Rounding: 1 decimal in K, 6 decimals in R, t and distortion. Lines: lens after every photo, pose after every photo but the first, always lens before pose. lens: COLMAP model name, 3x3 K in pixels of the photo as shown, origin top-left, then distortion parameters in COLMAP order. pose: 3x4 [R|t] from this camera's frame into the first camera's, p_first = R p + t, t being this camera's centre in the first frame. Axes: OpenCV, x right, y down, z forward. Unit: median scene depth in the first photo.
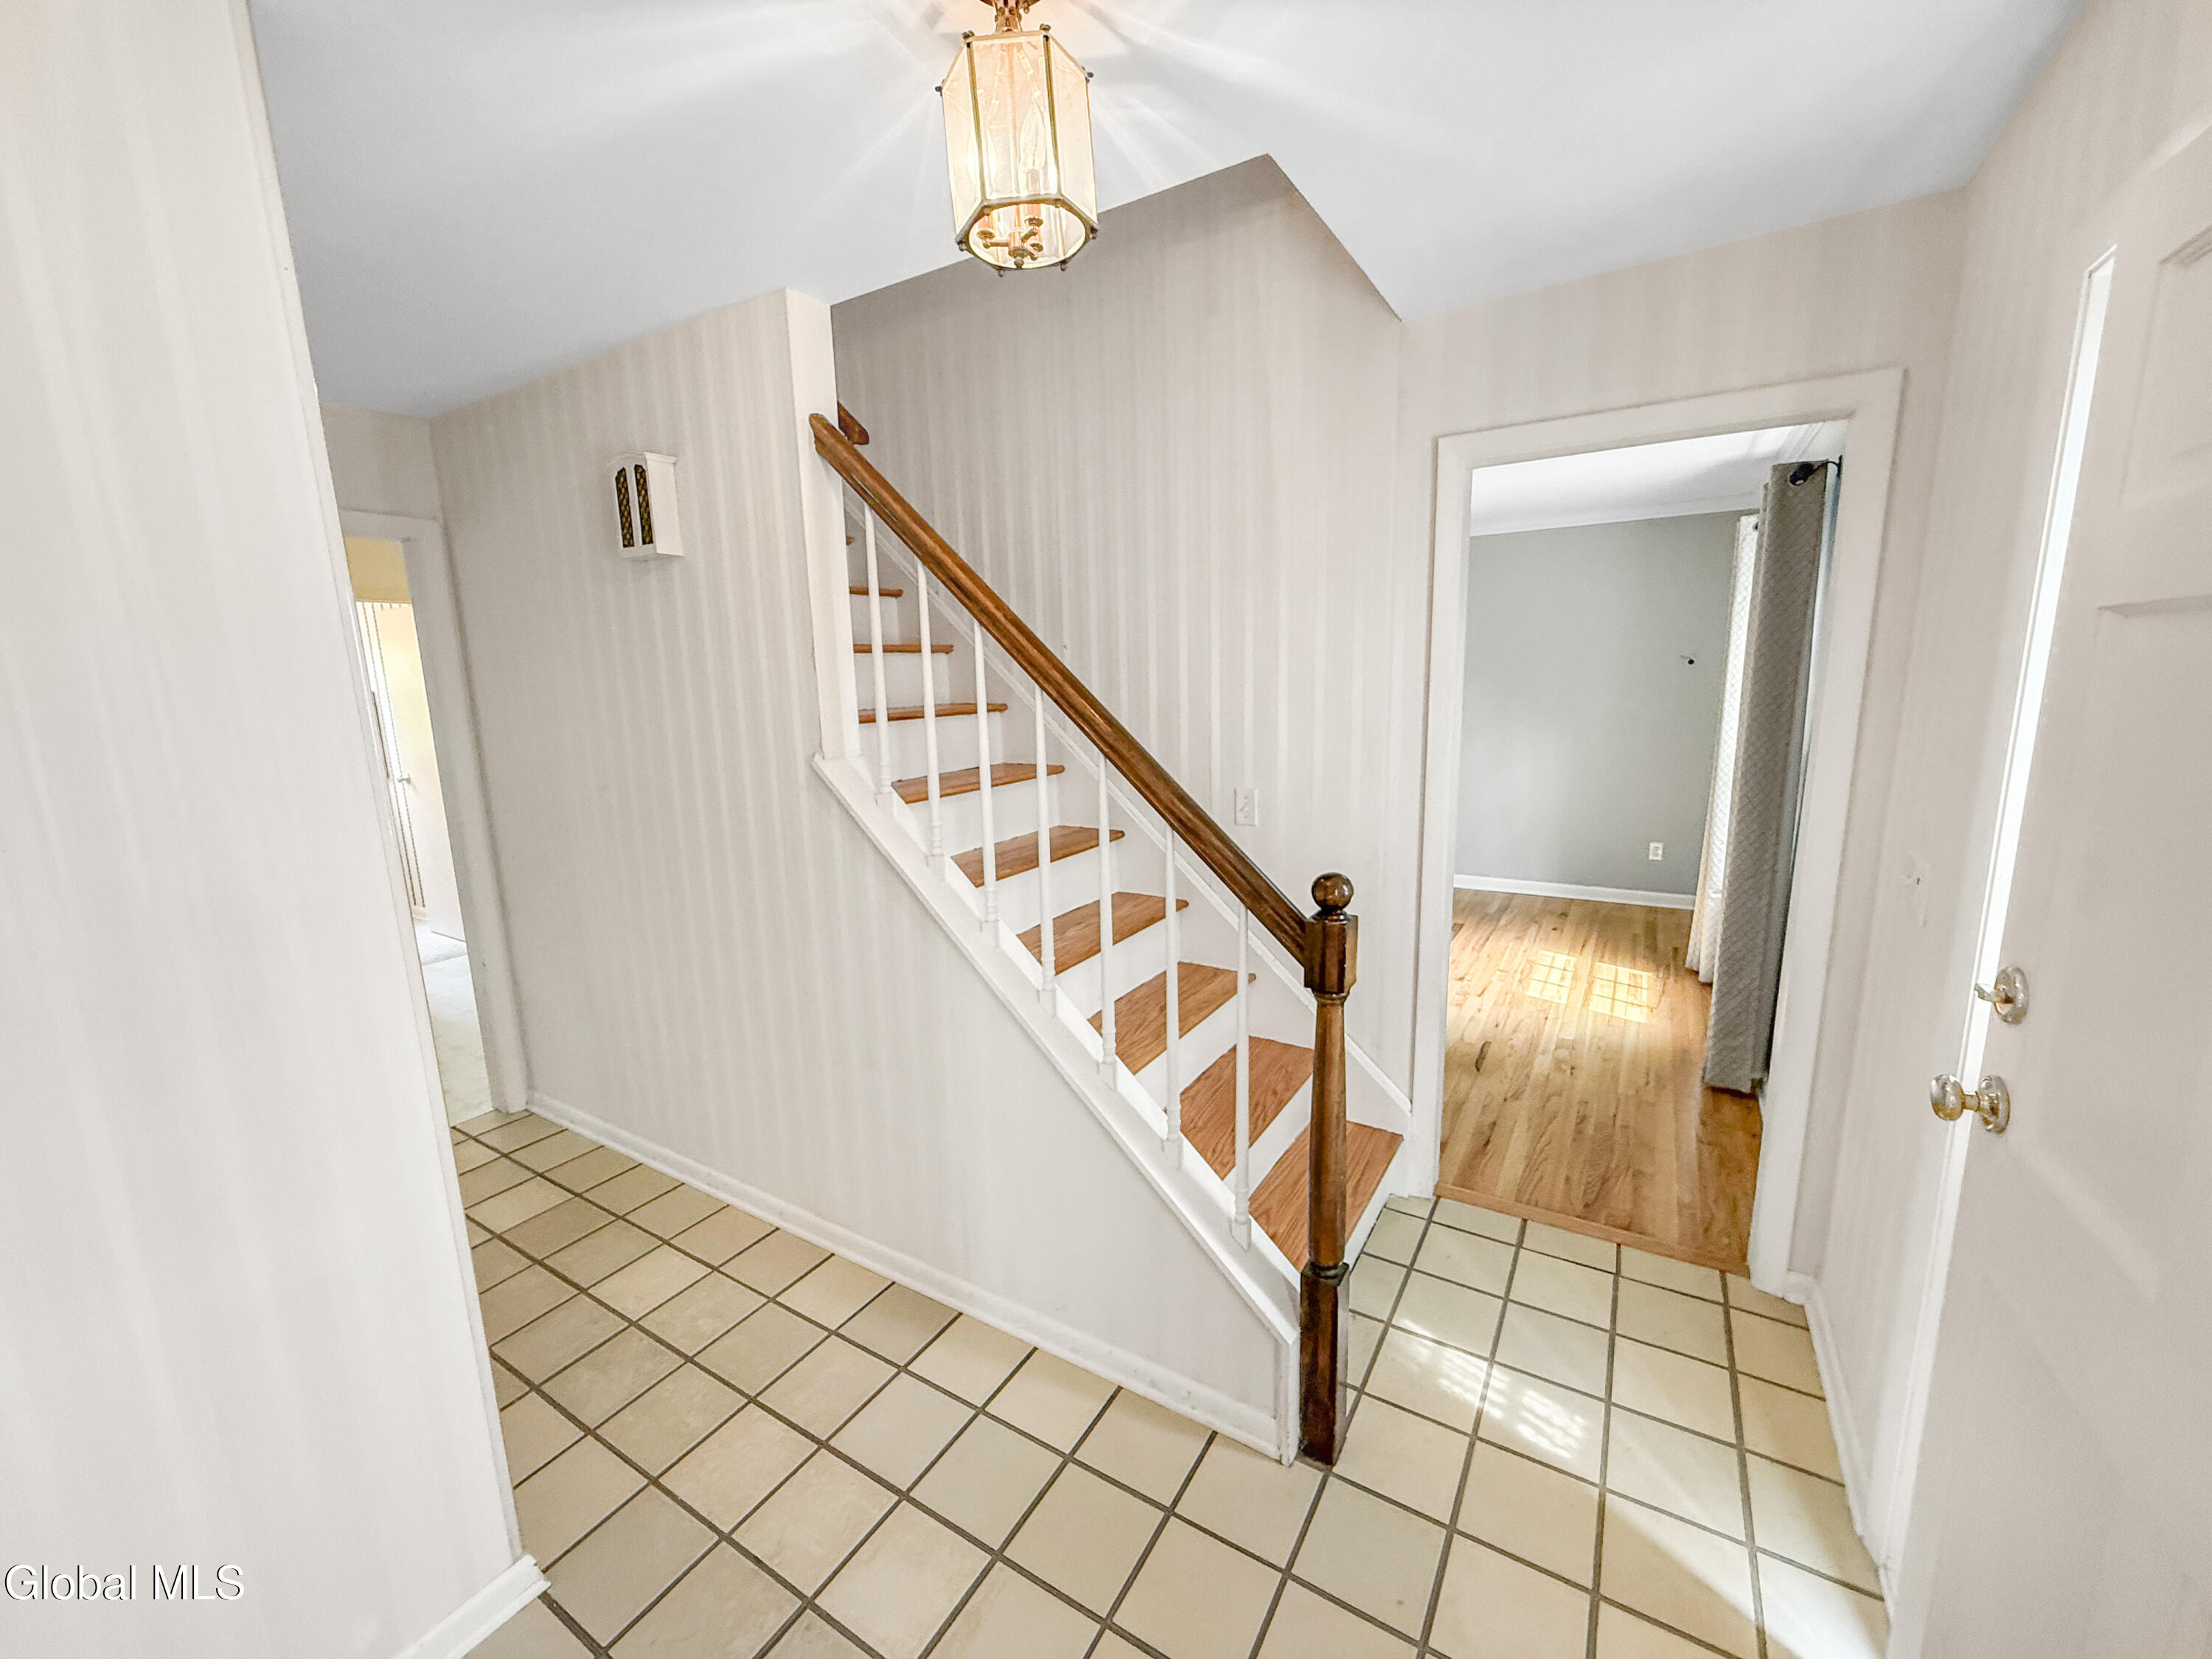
lens RADIAL K [[882.6, 0, 1100.8], [0, 882.6, 832.6], [0, 0, 1]] dist [0.001690, -0.000243]
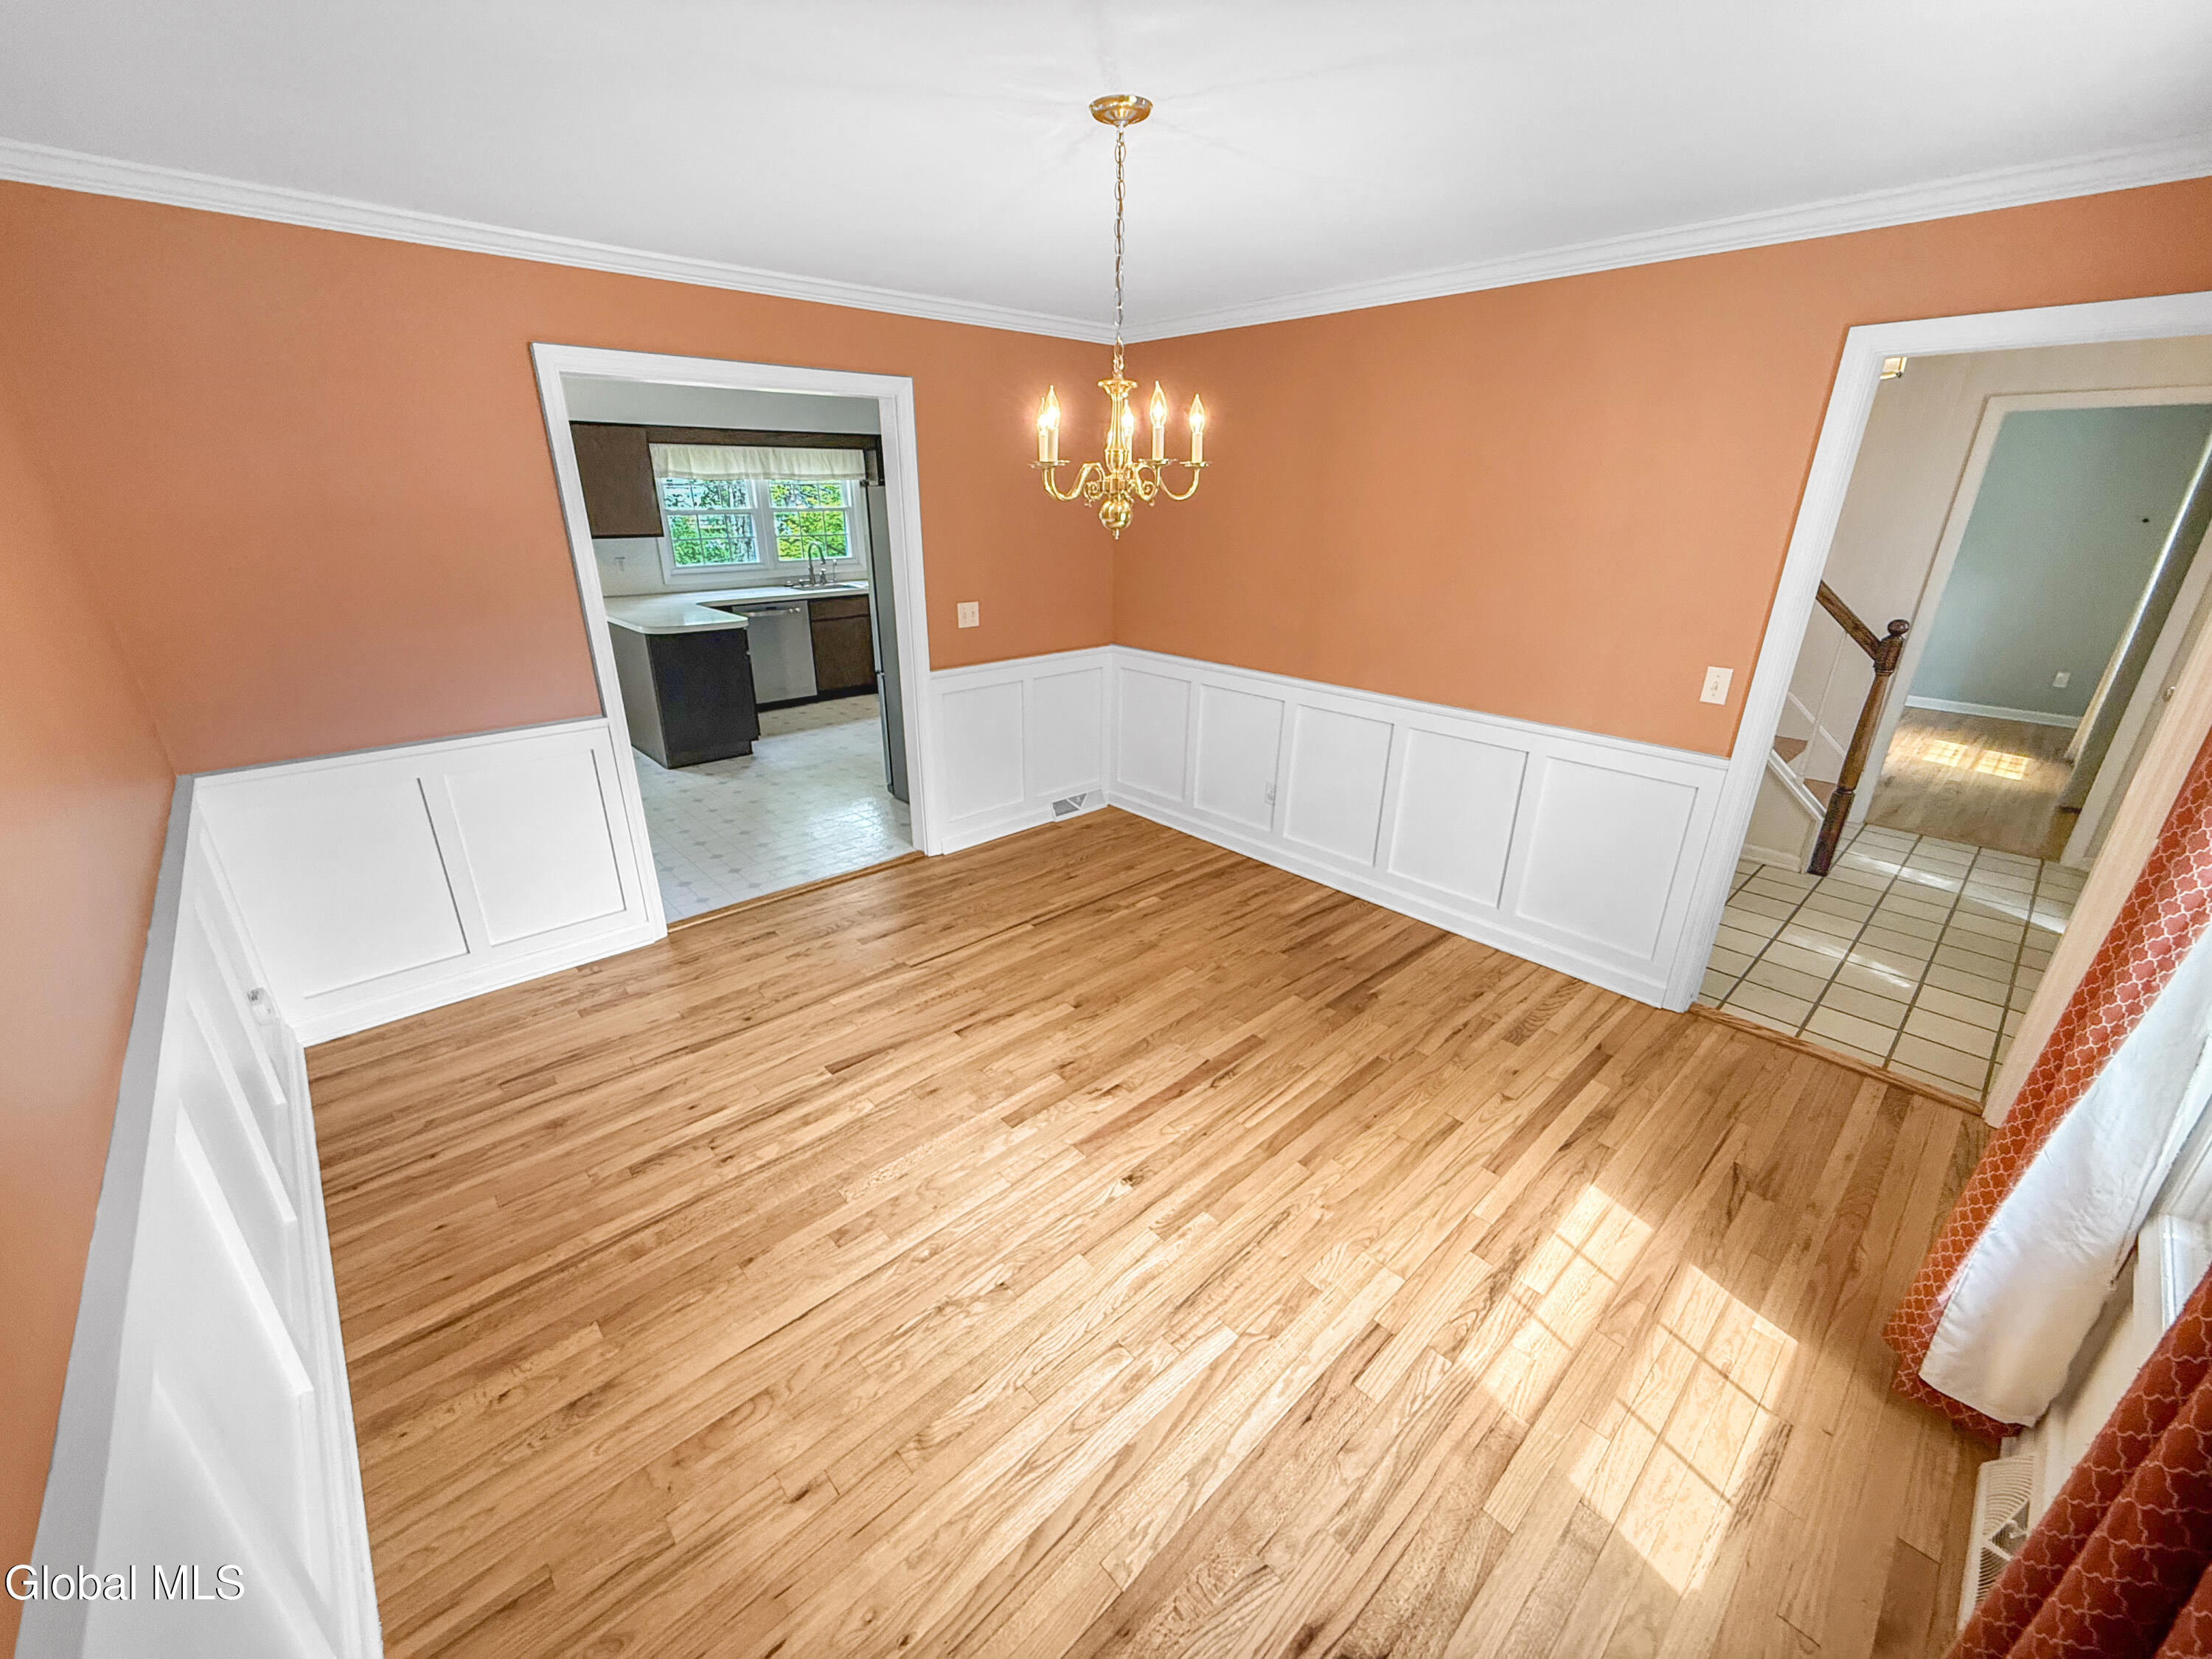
lens RADIAL K [[882.6, 0, 1100.8], [0, 882.6, 832.6], [0, 0, 1]] dist [0.001690, -0.000243]
pose [[0.961841, 0.128875, -0.241355, -0.854238], [-0.080138, 0.976131, 0.201855, 0.218902], [0.261609, -0.174811, 0.949211, -1.421362]]
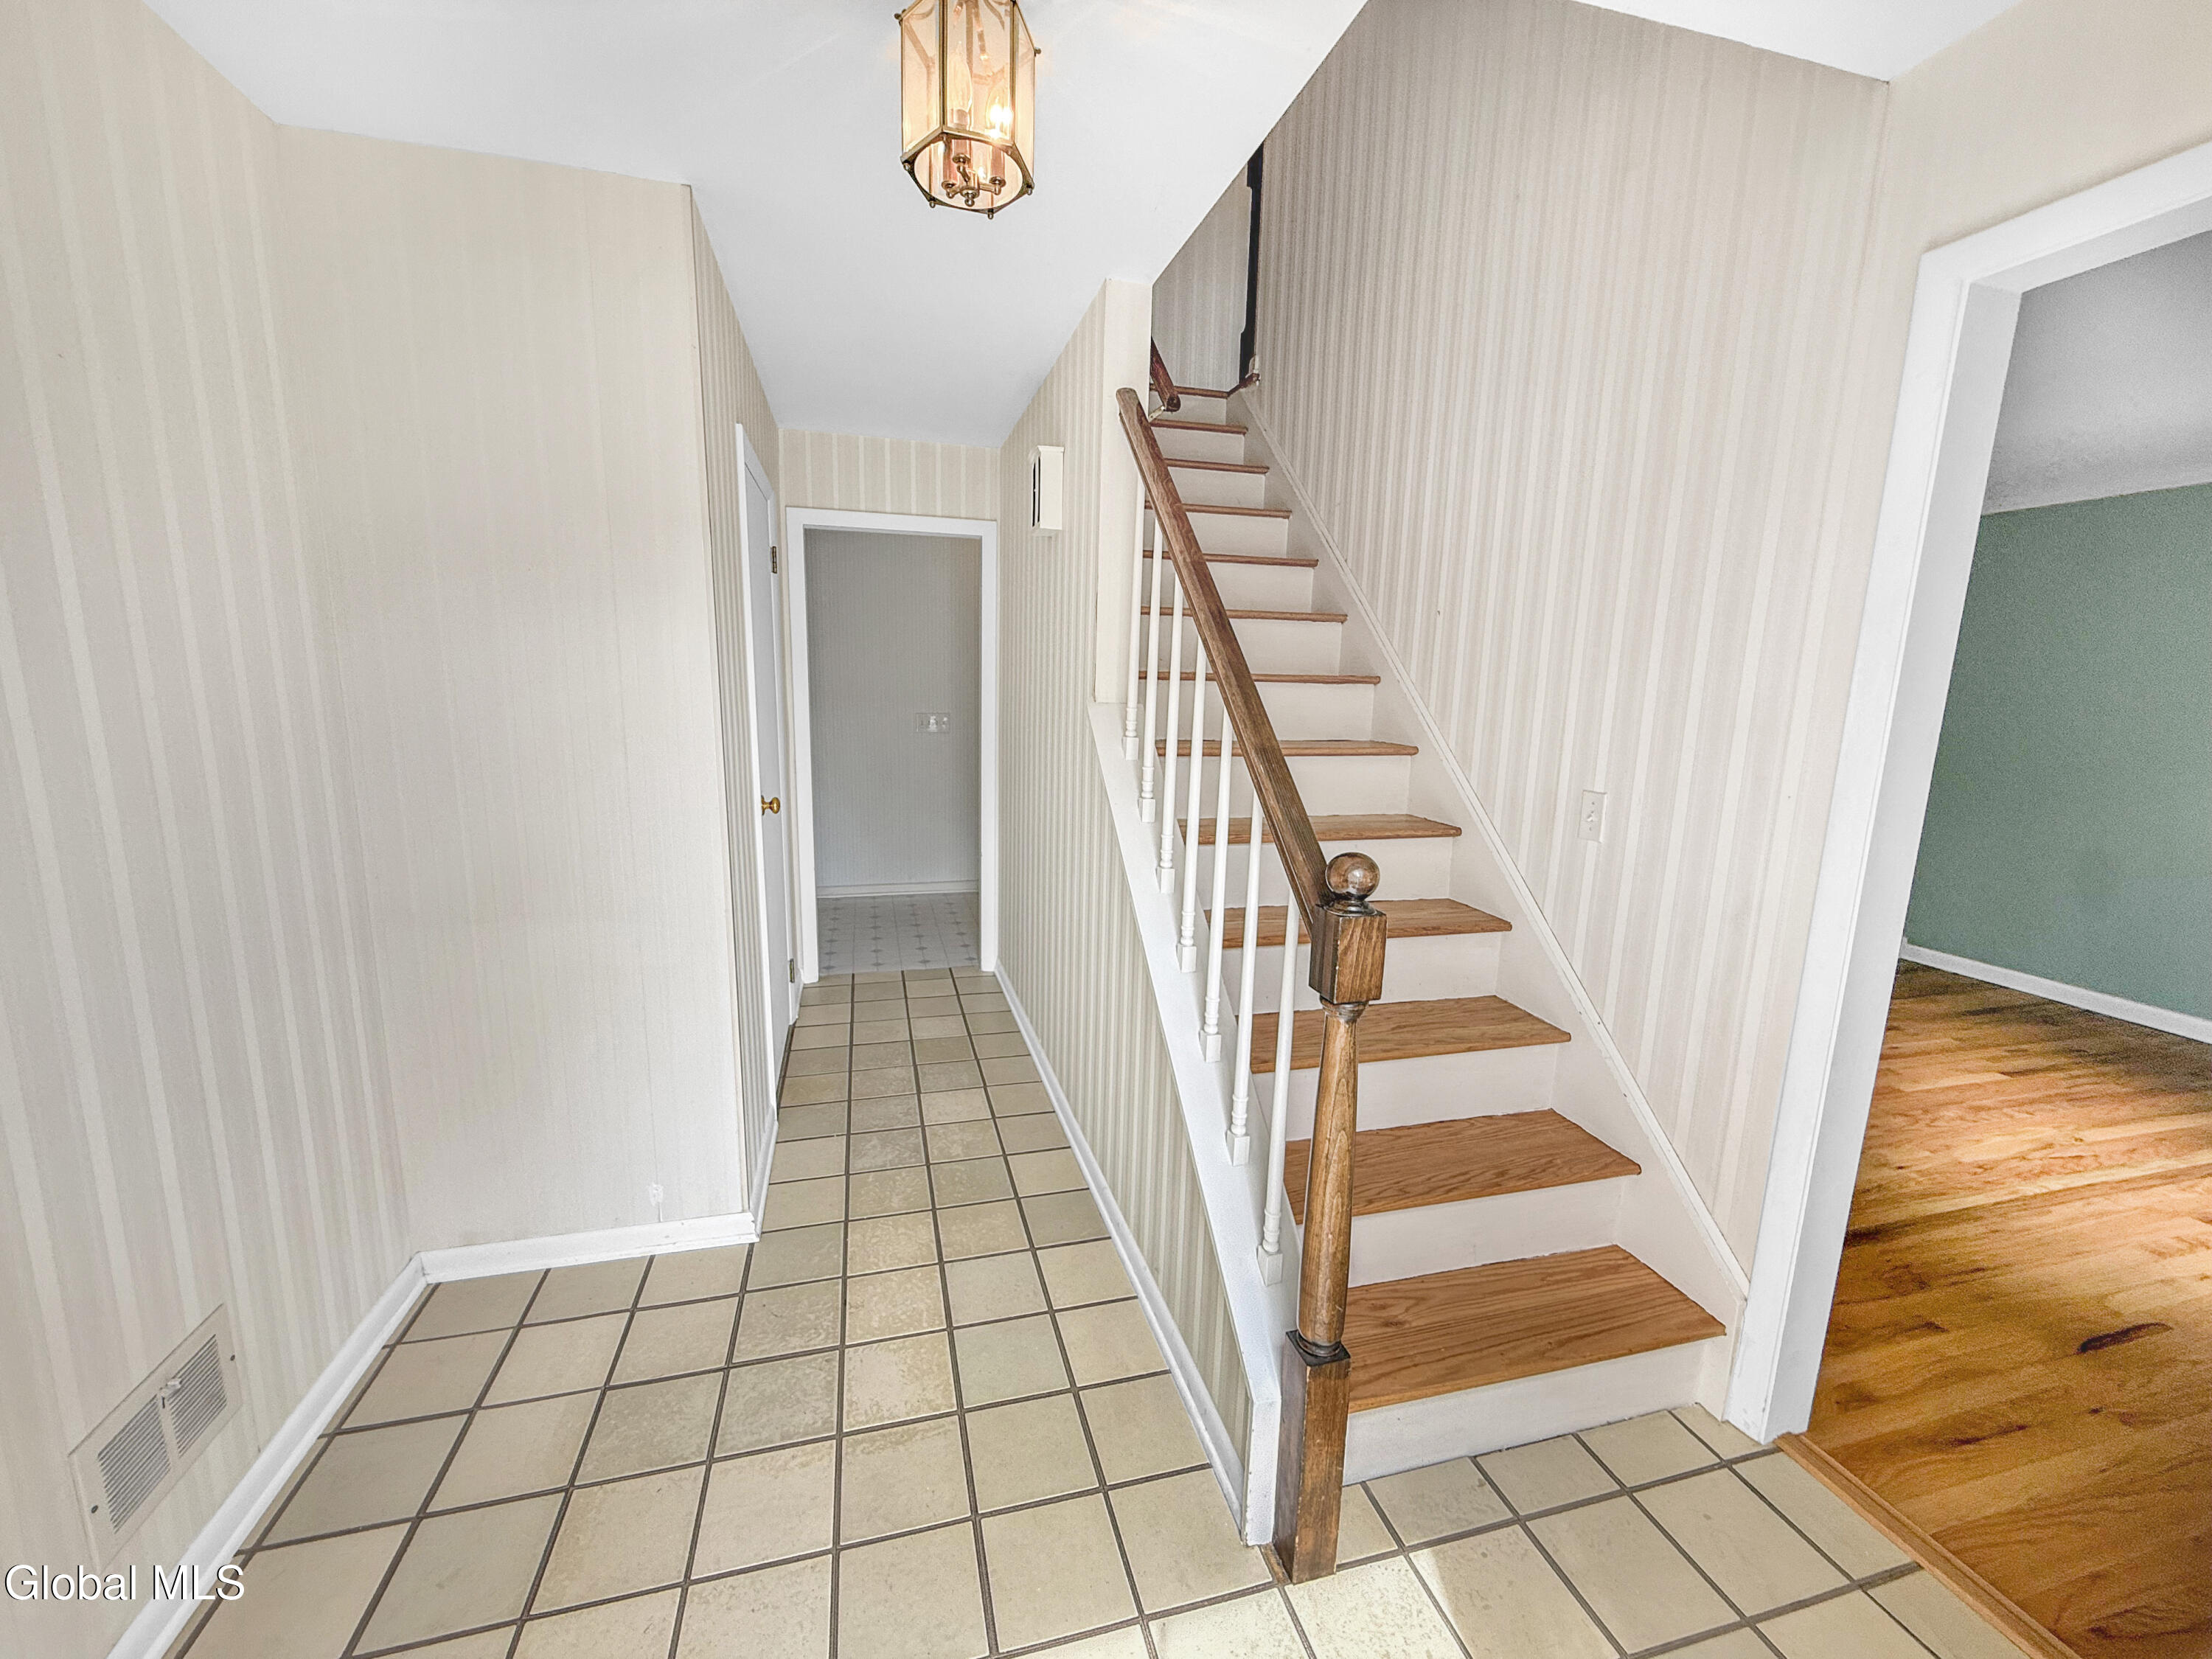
lens RADIAL K [[892.6, 0, 1106.0], [0, 892.6, 829.5], [0, 0, 1]] dist [0.007869, 0.000037]
pose [[0.727337, 0.160043, -0.667358, 0.464594], [-0.160741, 0.985106, 0.061057, 0.000346], [0.667191, 0.062863, 0.742230, 0.171899]]
